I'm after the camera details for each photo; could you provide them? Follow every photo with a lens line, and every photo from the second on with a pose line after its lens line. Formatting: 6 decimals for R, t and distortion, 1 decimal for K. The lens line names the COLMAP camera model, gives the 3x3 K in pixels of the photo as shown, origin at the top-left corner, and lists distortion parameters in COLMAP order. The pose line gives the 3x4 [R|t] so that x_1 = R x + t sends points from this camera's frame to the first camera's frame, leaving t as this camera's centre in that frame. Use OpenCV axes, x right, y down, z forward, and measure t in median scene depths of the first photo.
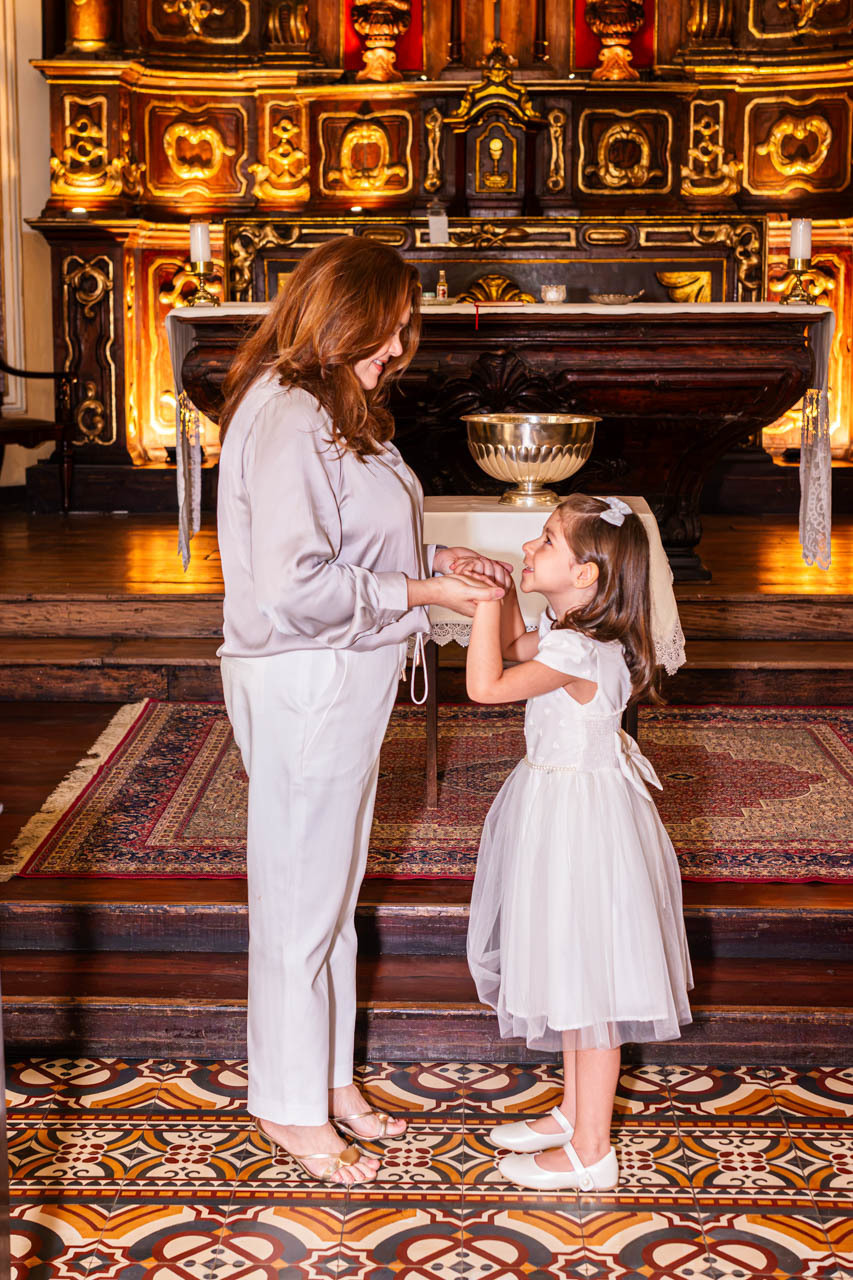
lens RADIAL K [[2120.6, 0, 361.7], [0, 2120.6, 583.9], [0, 0, 1]] dist [-0.030048, 0.442899]
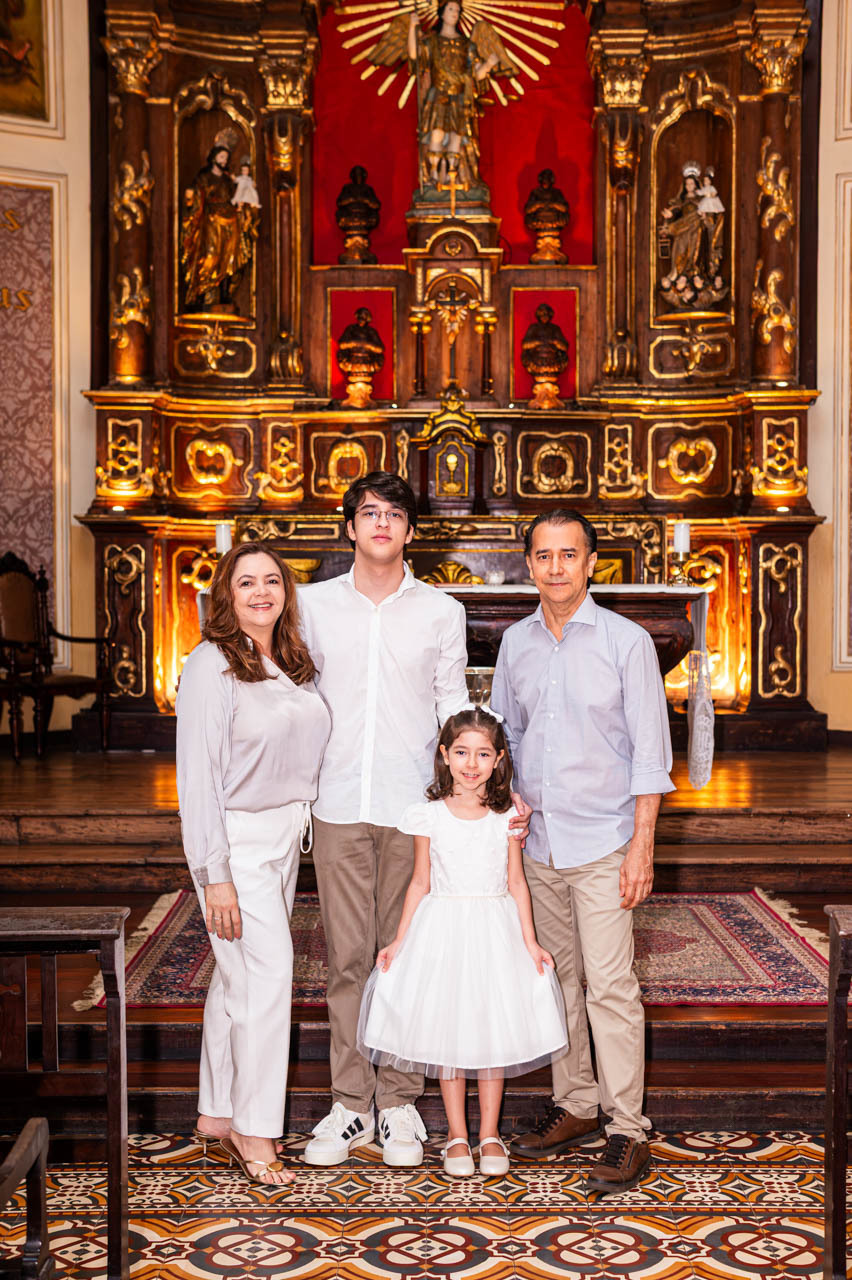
lens RADIAL K [[1920.1, 0, 426.0], [0, 1920.1, 640.0], [0, 0, 1]] dist [-0.040569, 0.657565]
pose [[0.998895, 0.001698, 0.046966, -0.005448], [0.003020, 0.994961, -0.100215, 0.014329], [-0.046899, 0.100246, 0.993857, -0.122799]]
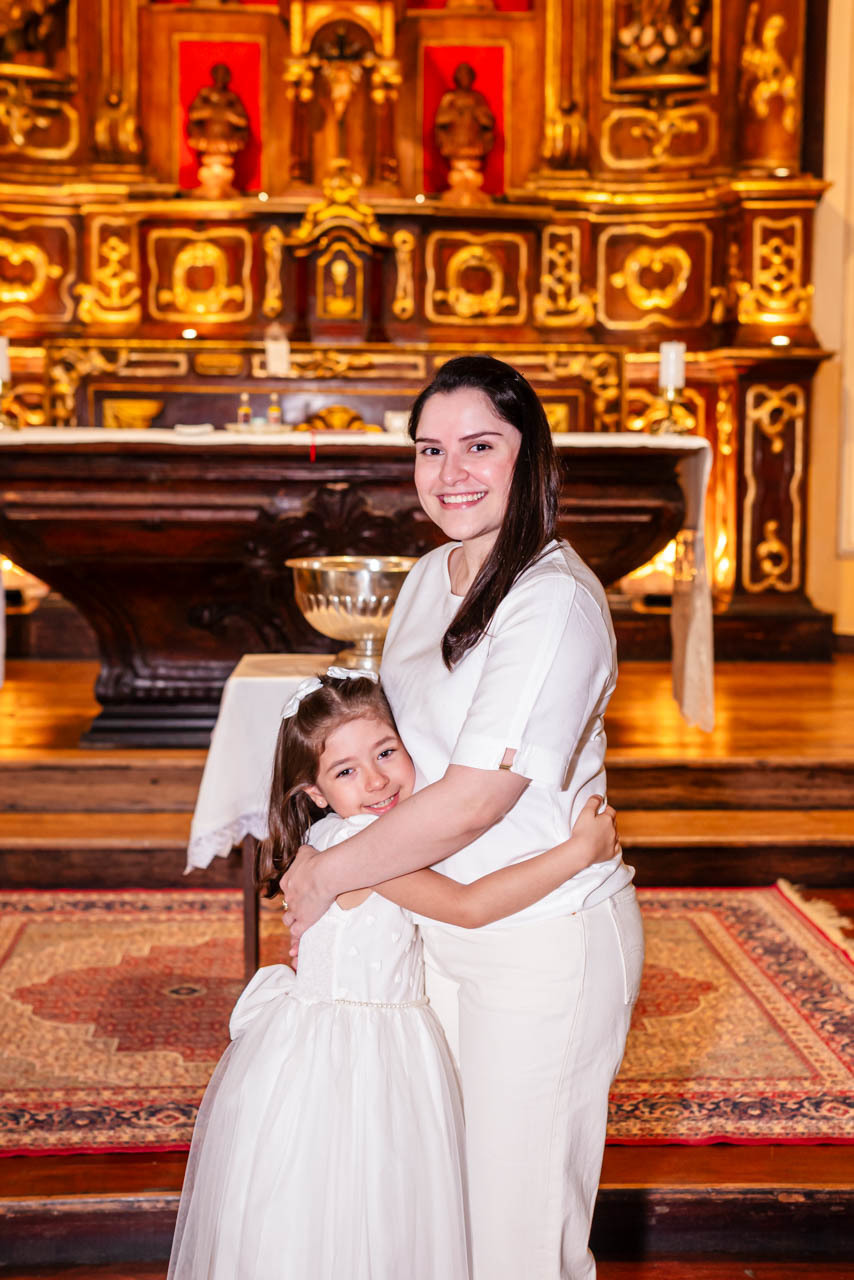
lens RADIAL K [[2015.4, 0, 421.3], [0, 2015.4, 609.1], [0, 0, 1]] dist [-0.042152, 0.691508]
pose [[0.995179, 0.003105, 0.098023, 0.012314], [0.001889, 0.998707, -0.050810, -0.011108], [-0.098054, 0.050750, 0.993886, 0.117821]]
